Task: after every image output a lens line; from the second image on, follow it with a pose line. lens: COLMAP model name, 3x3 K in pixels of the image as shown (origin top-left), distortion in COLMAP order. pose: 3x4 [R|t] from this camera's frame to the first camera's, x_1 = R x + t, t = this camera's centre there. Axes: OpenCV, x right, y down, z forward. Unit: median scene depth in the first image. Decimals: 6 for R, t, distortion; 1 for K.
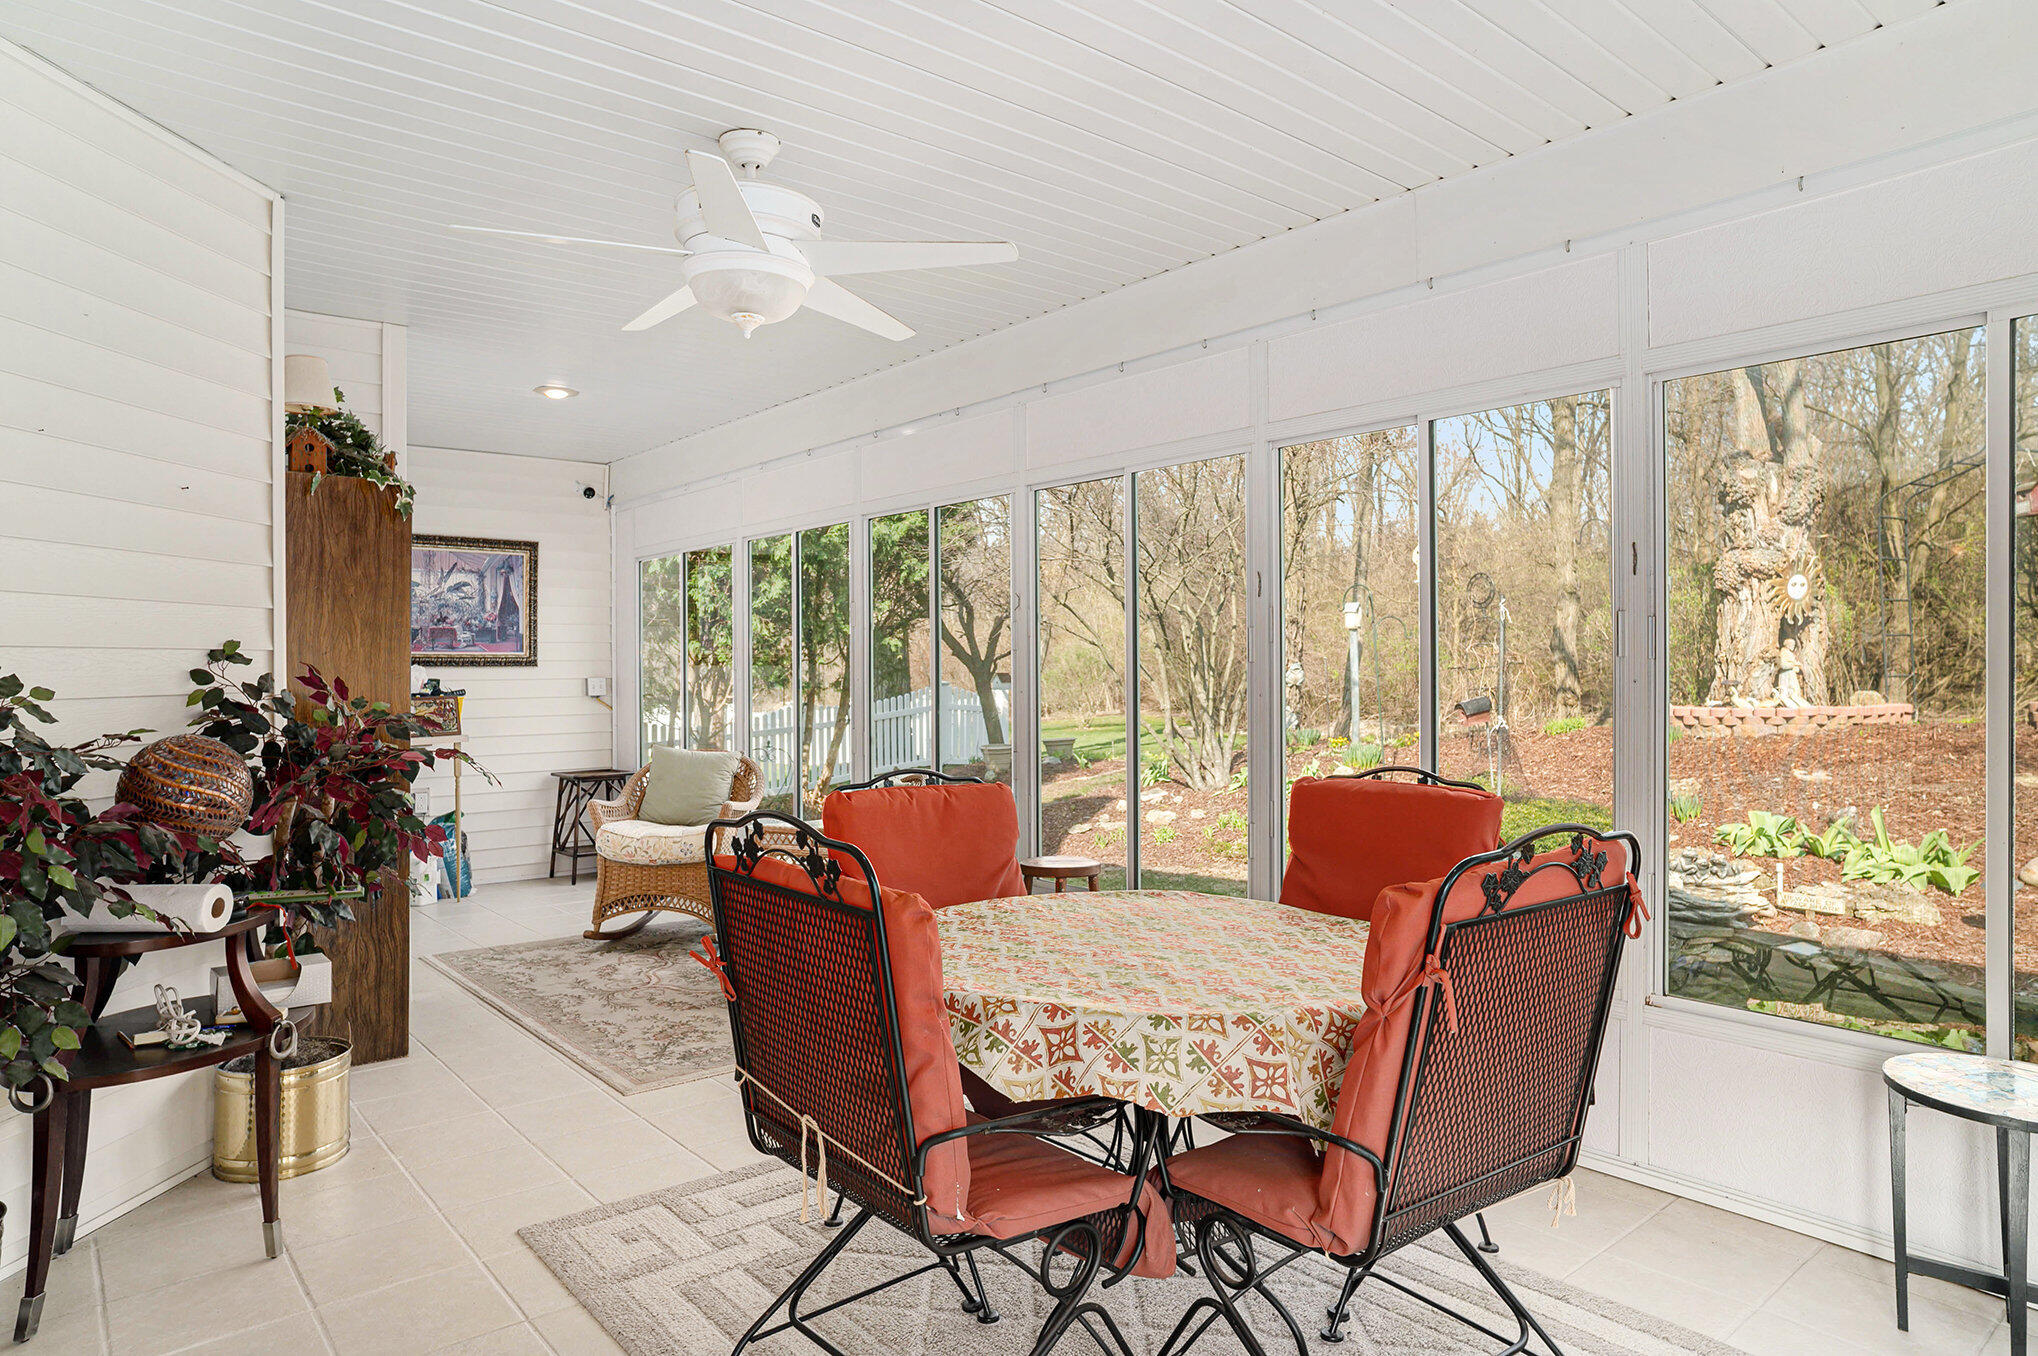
lens RADIAL K [[1237.8, 0, 1017.6], [0, 1237.8, 671.9], [0, 0, 1]] dist [0.002207, 0.004026]
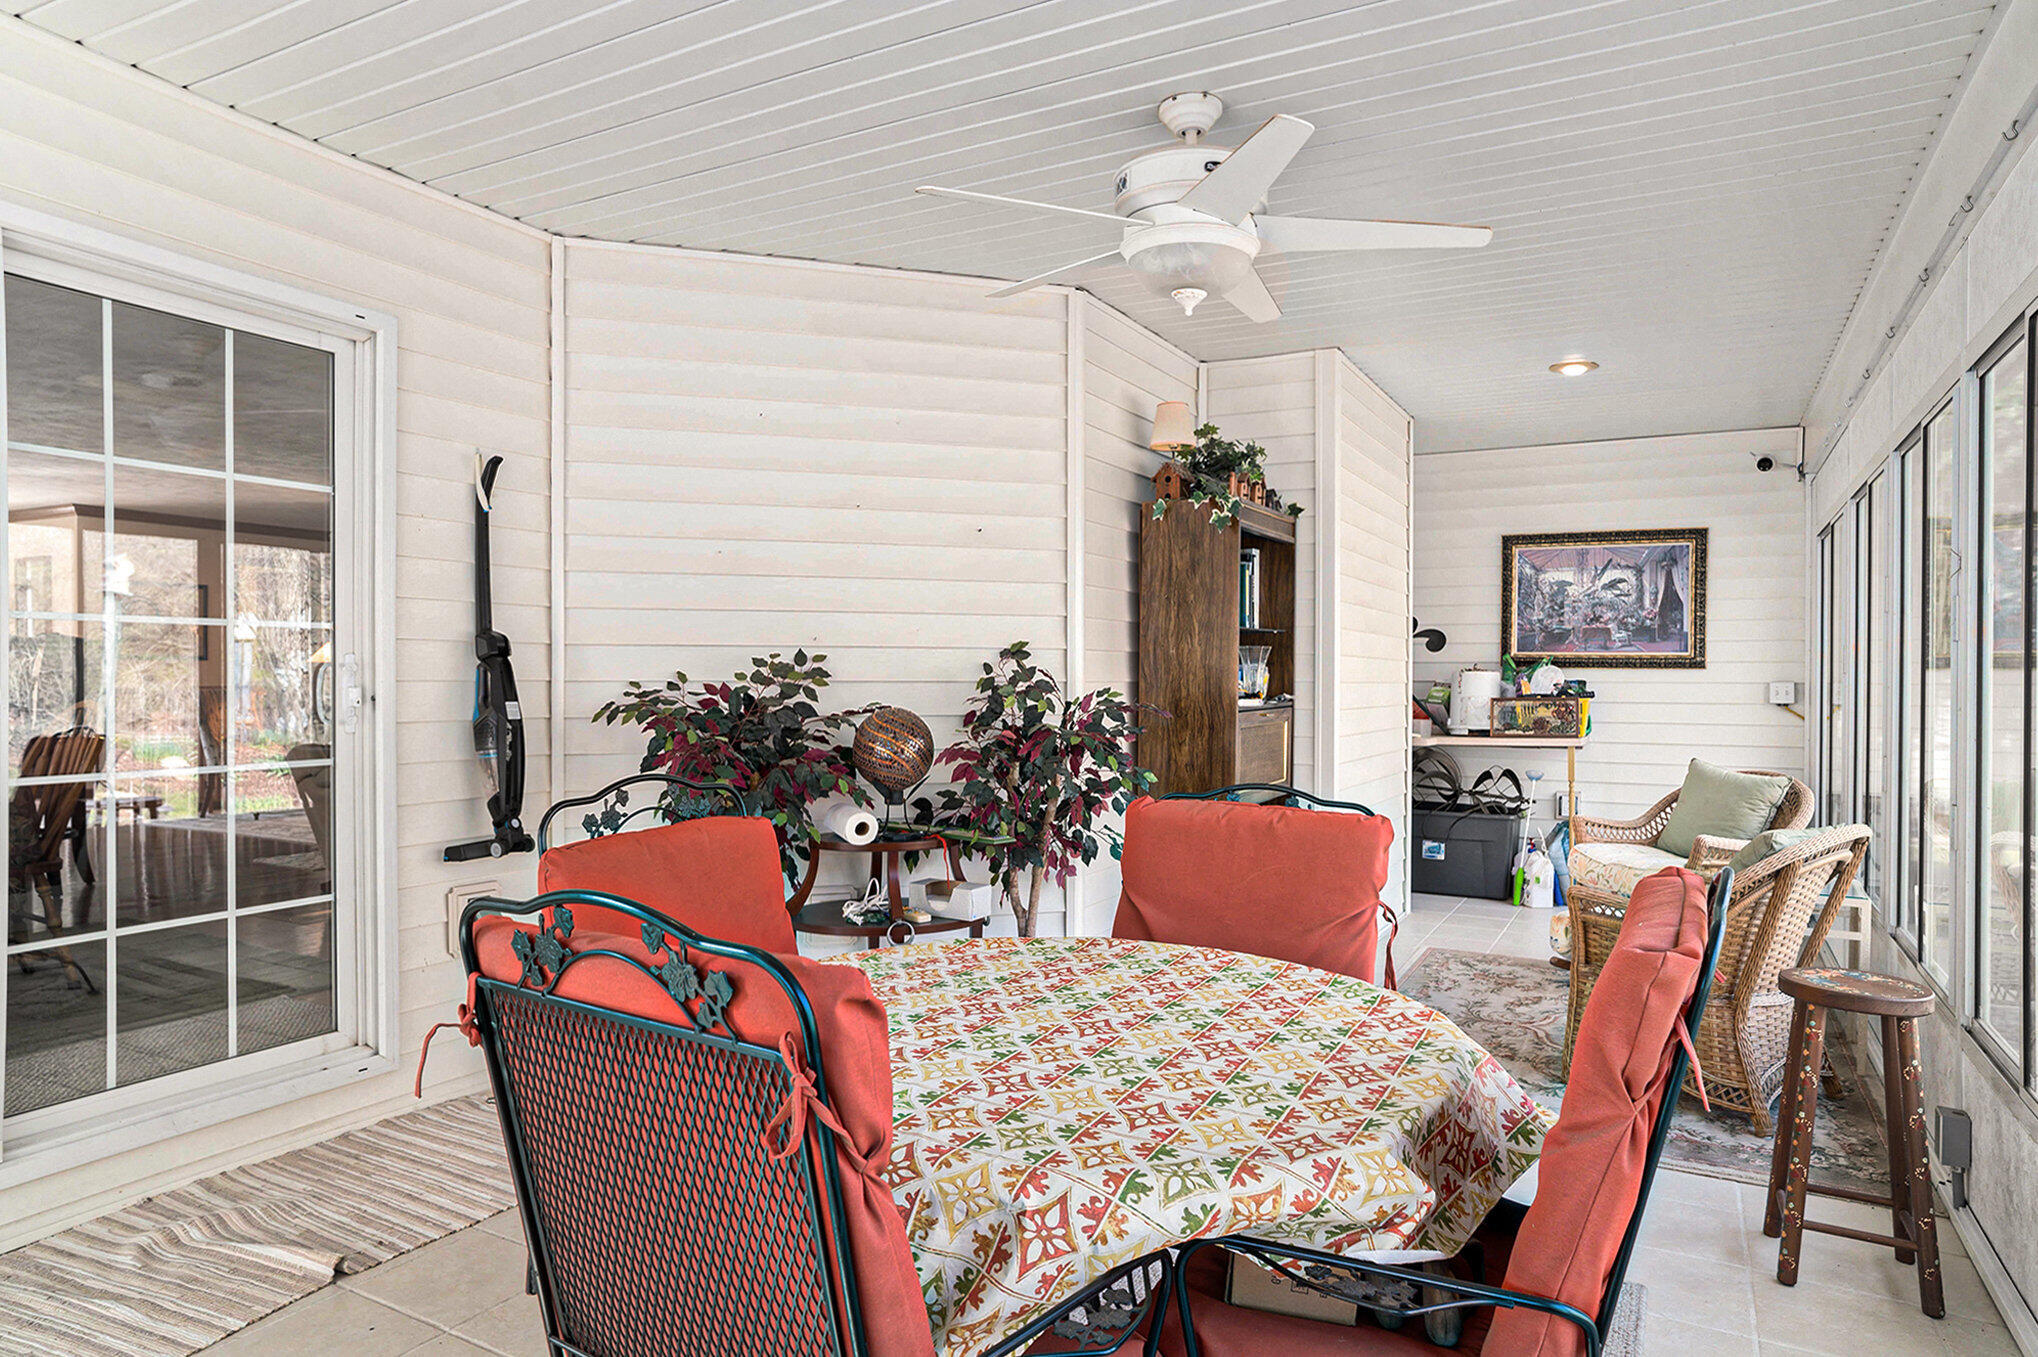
lens RADIAL K [[1237.8, 0, 1022.9], [0, 1237.8, 675.9], [0, 0, 1]] dist [0.002207, 0.004026]
pose [[0.387198, 0.013995, -0.921890, 0.252312], [-0.014320, 0.999855, 0.009165, -0.000187], [0.921885, 0.009653, 0.387342, 0.212699]]
